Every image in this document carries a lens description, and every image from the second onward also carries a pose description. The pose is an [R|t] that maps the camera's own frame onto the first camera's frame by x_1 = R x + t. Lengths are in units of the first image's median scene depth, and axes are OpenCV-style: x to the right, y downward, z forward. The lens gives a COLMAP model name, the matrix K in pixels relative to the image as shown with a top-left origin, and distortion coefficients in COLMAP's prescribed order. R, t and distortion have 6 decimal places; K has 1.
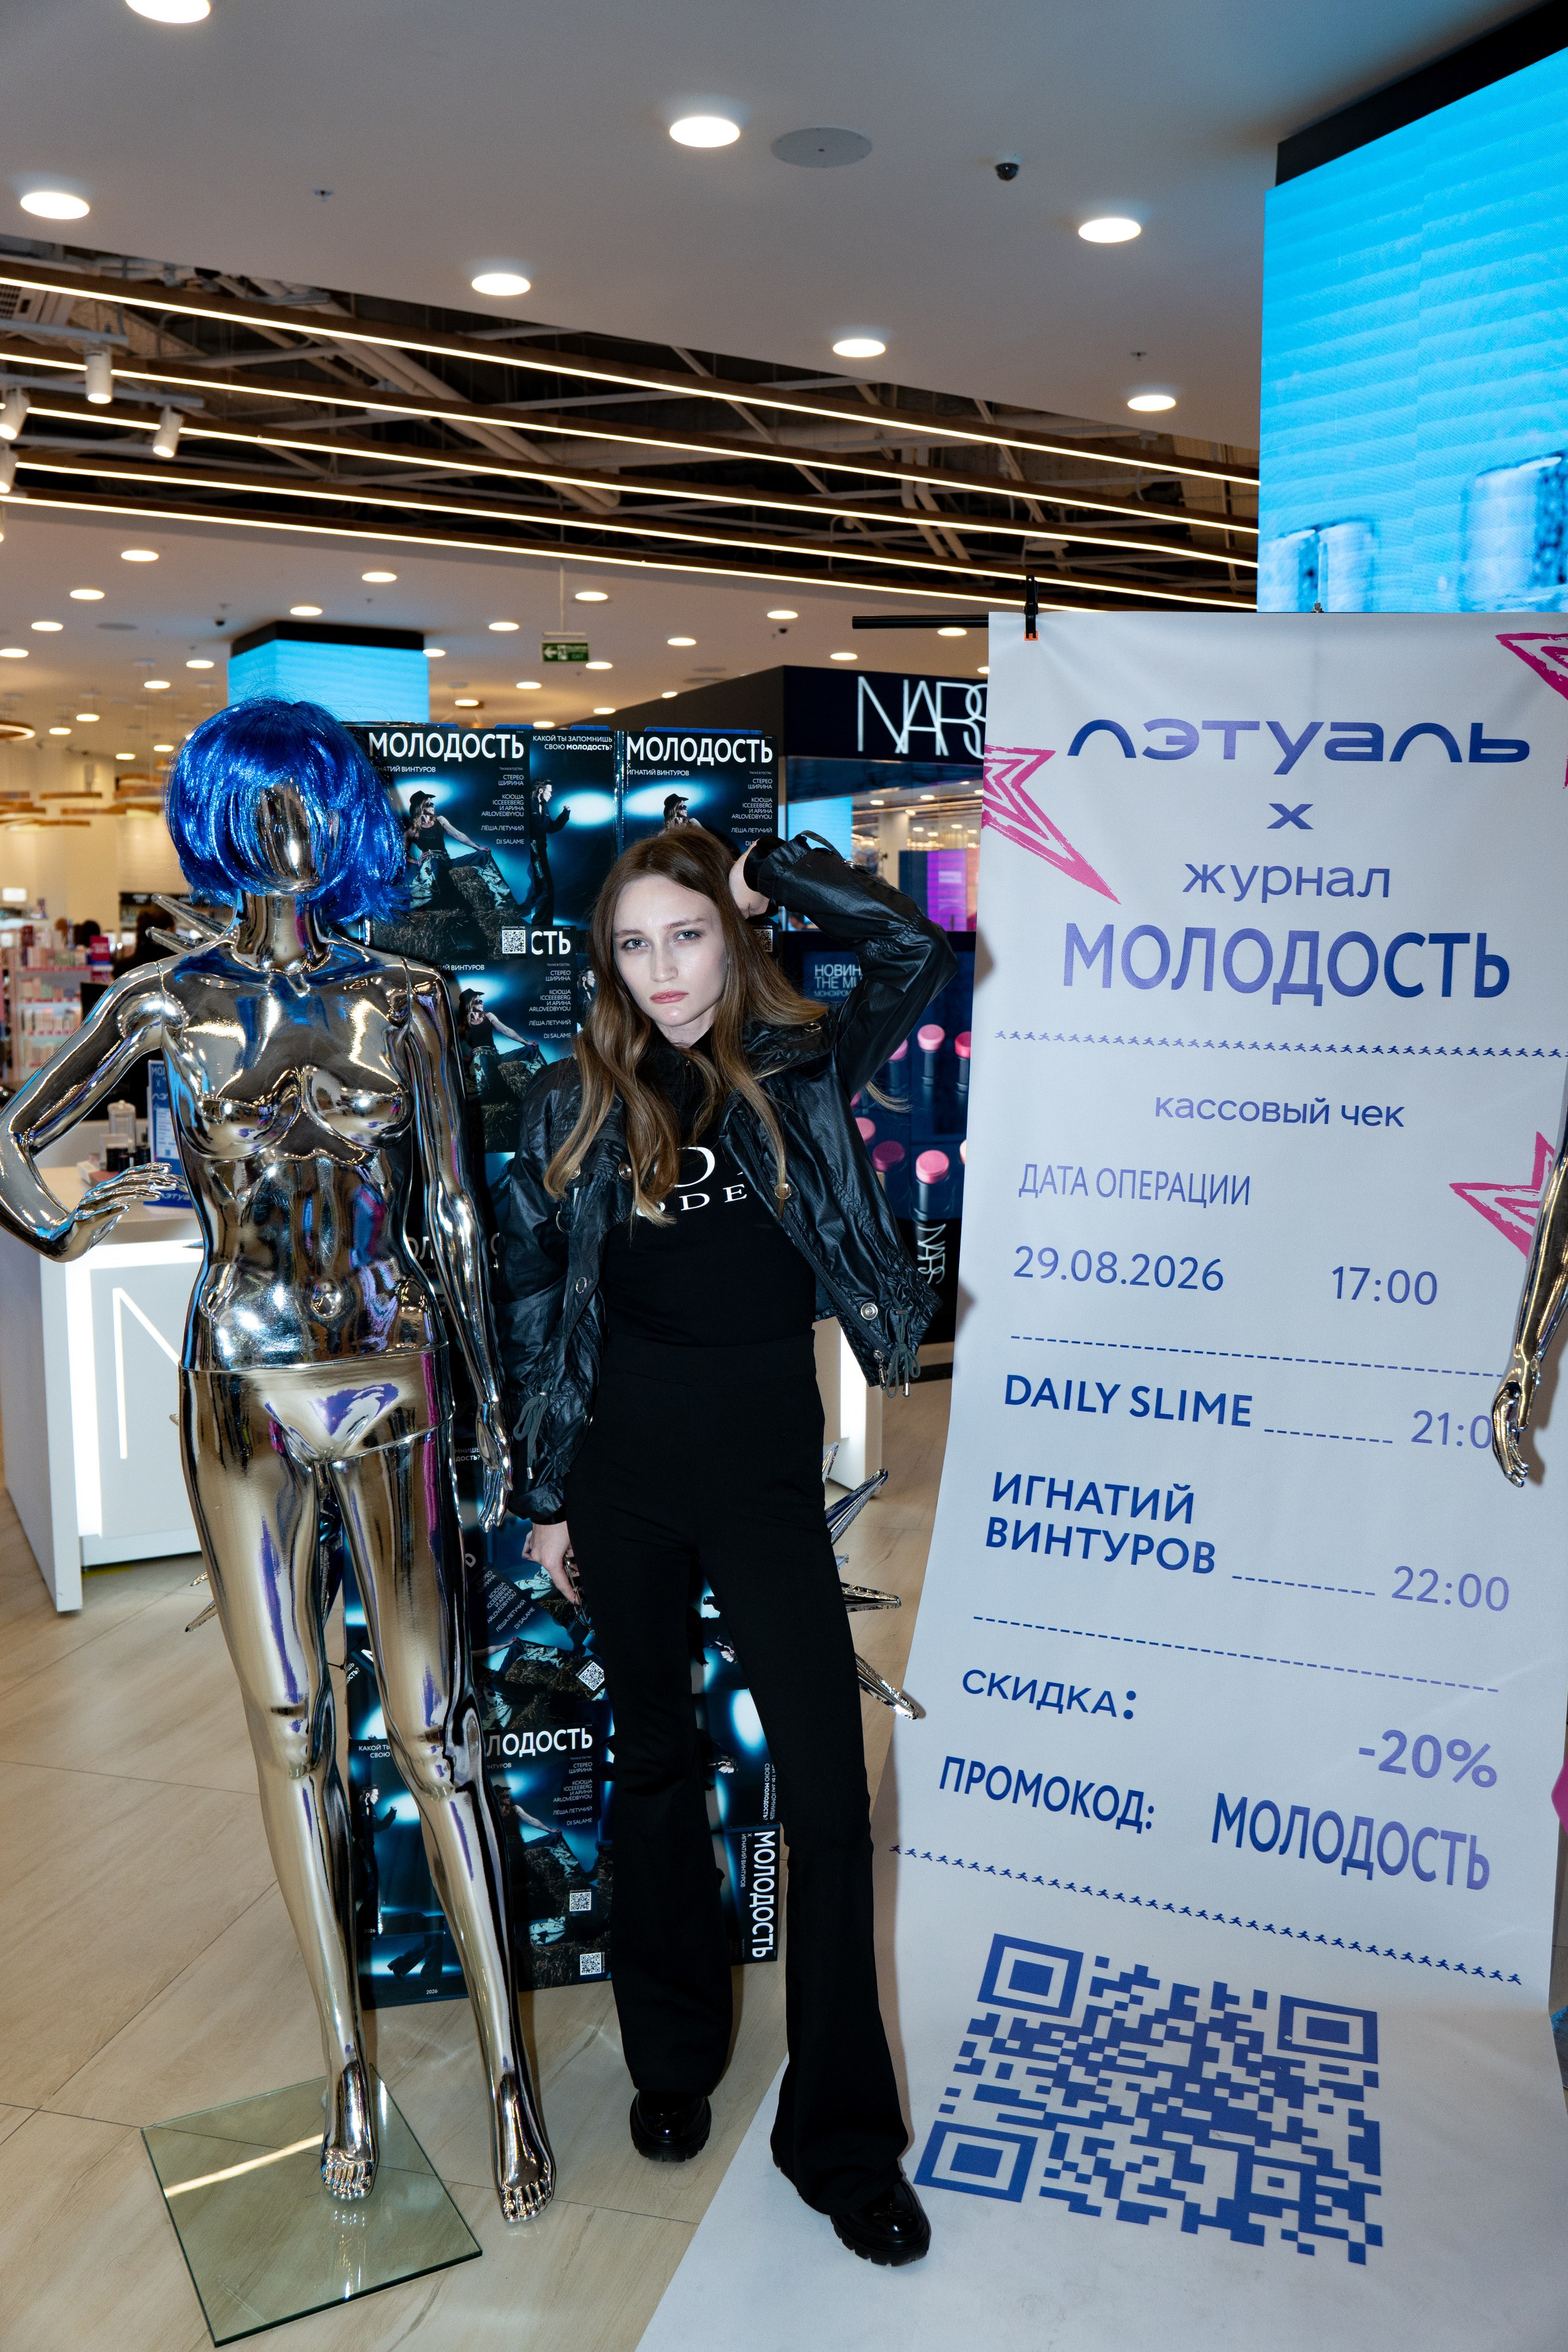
lens RADIAL K [[1999.0, 0, 758.2], [0, 1999.0, 1184.8], [0, 0, 1]] dist [-0.116338, 0.129787]
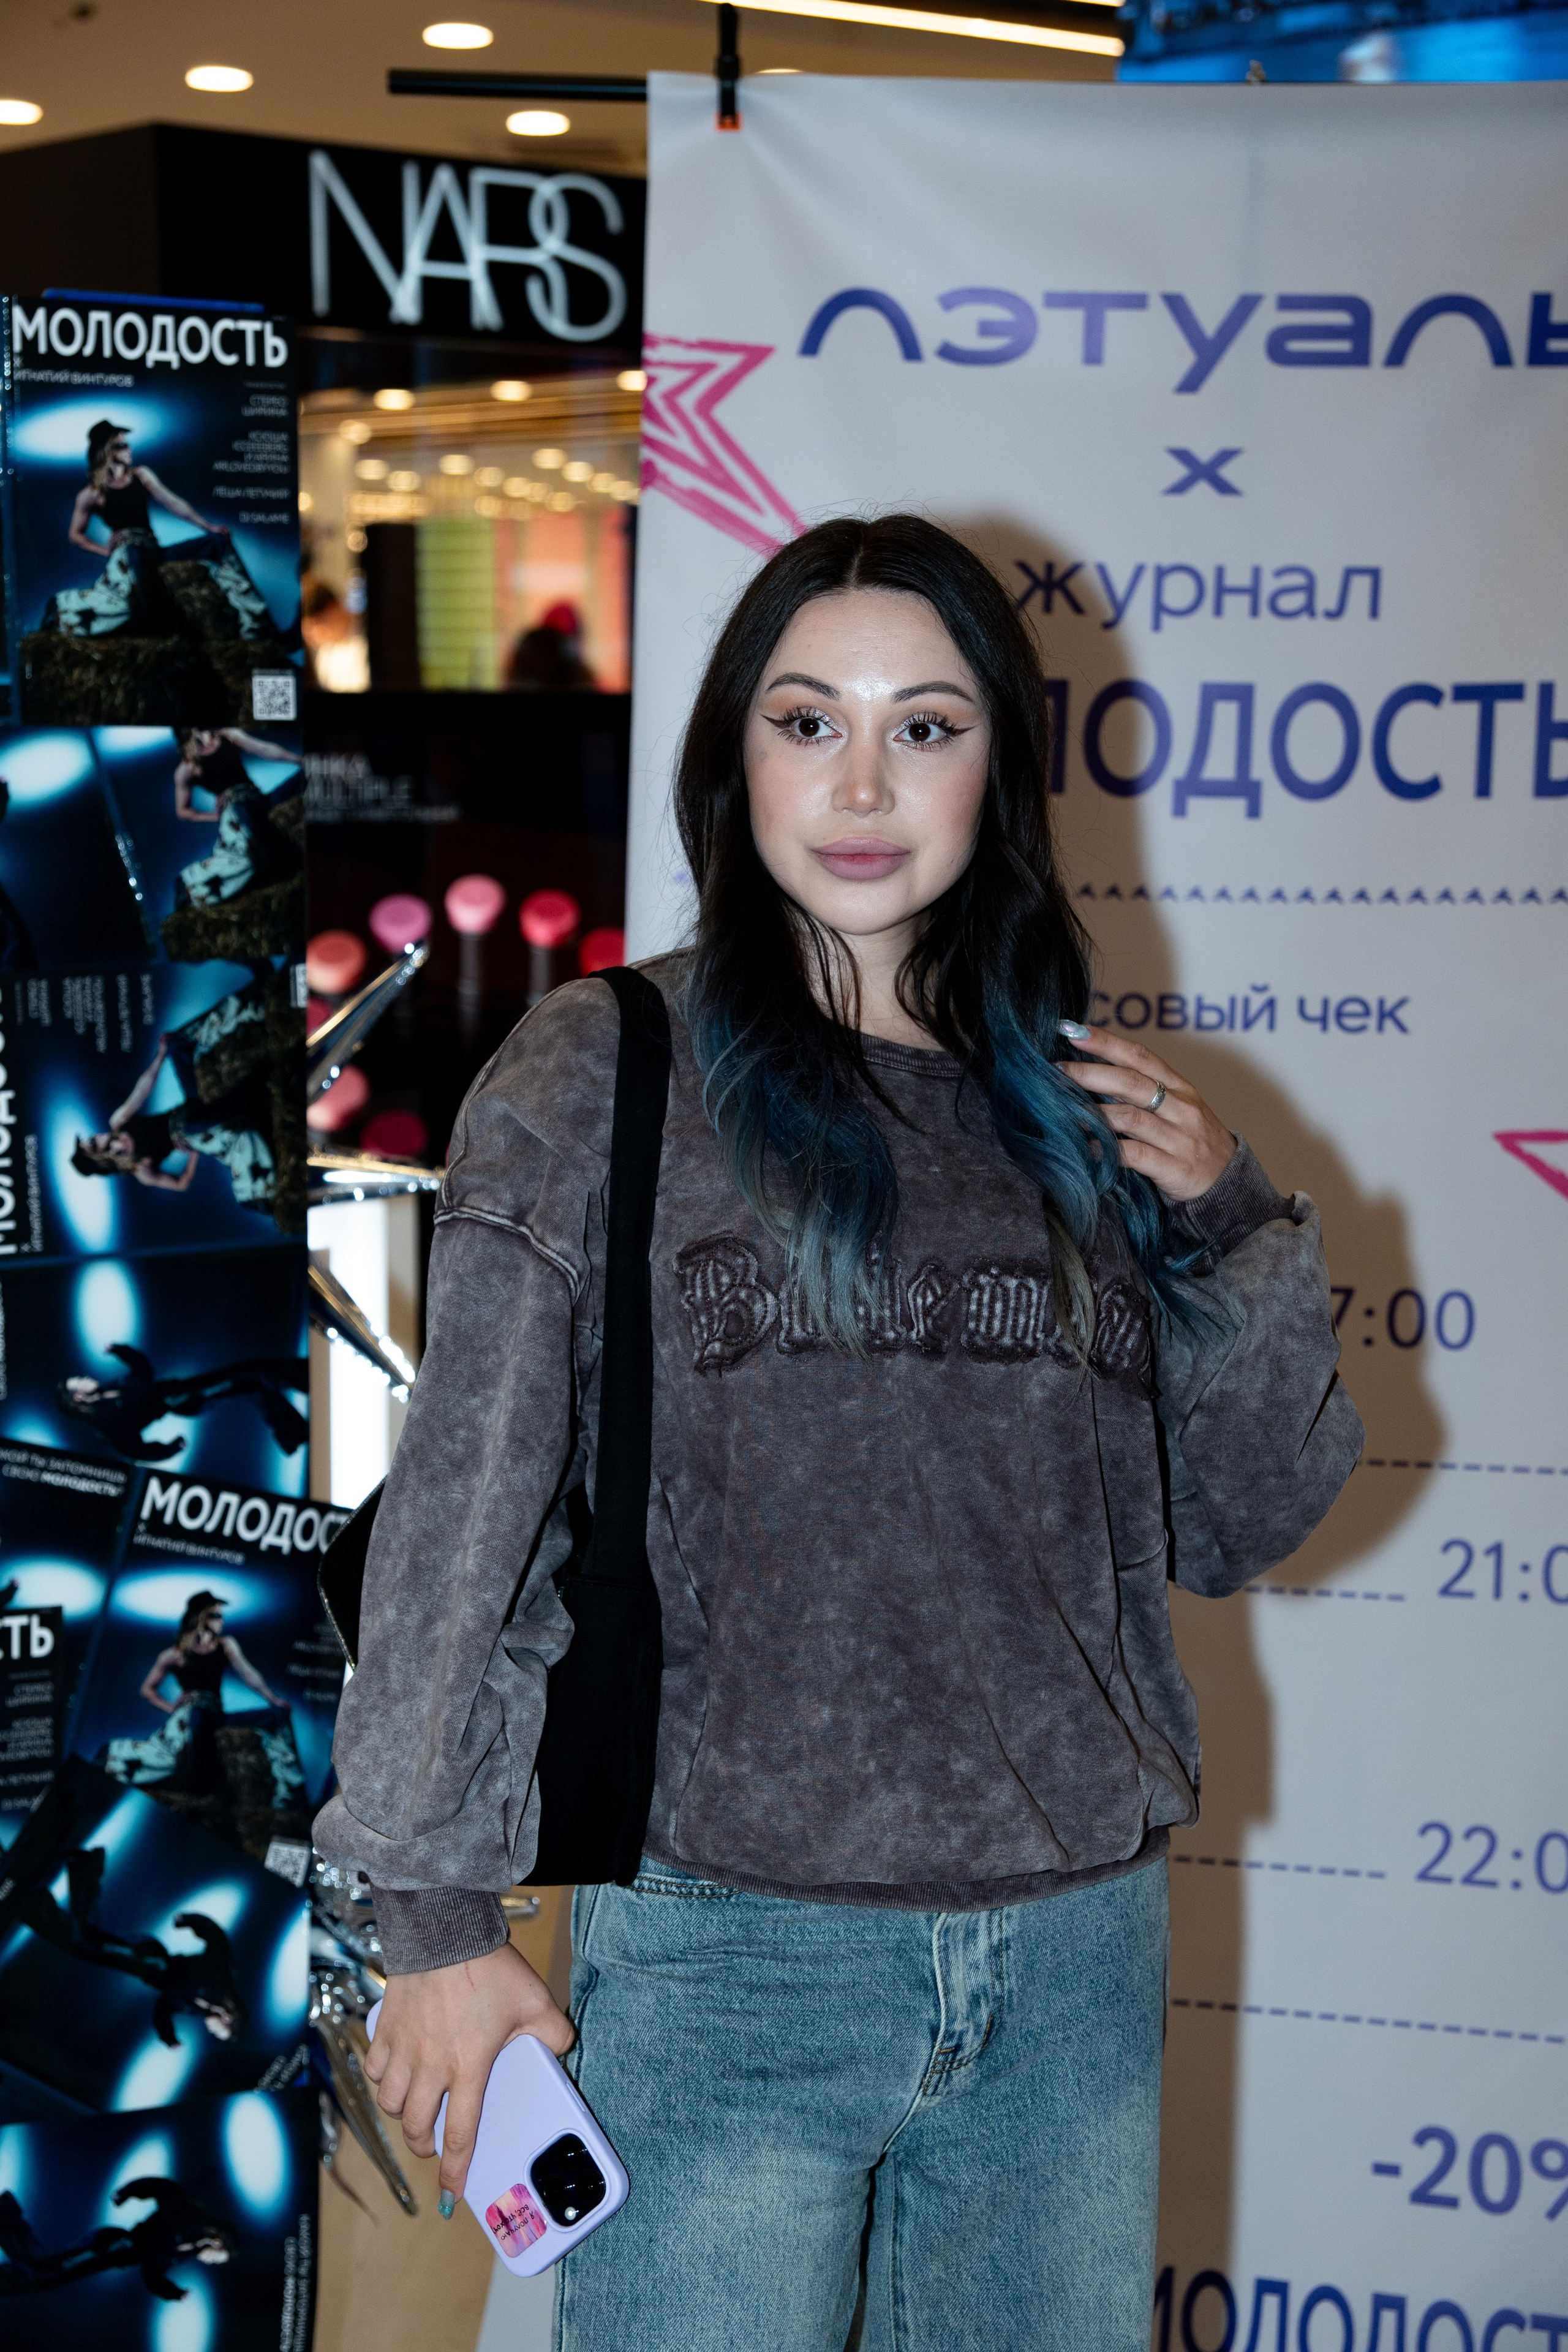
lens RADIAL K [[4257.6, 0, 795.6], [0, 4257.6, 1179.6], [0, 0, 1]] dist [0.395715, 0.000000]
pose [[0.984478, -0.016022, 0.174777, -0.055143], [0.018423, 0.999757, -0.012122, 0.022753], [-0.174540, 0.015153, 0.984533, -0.158404]]
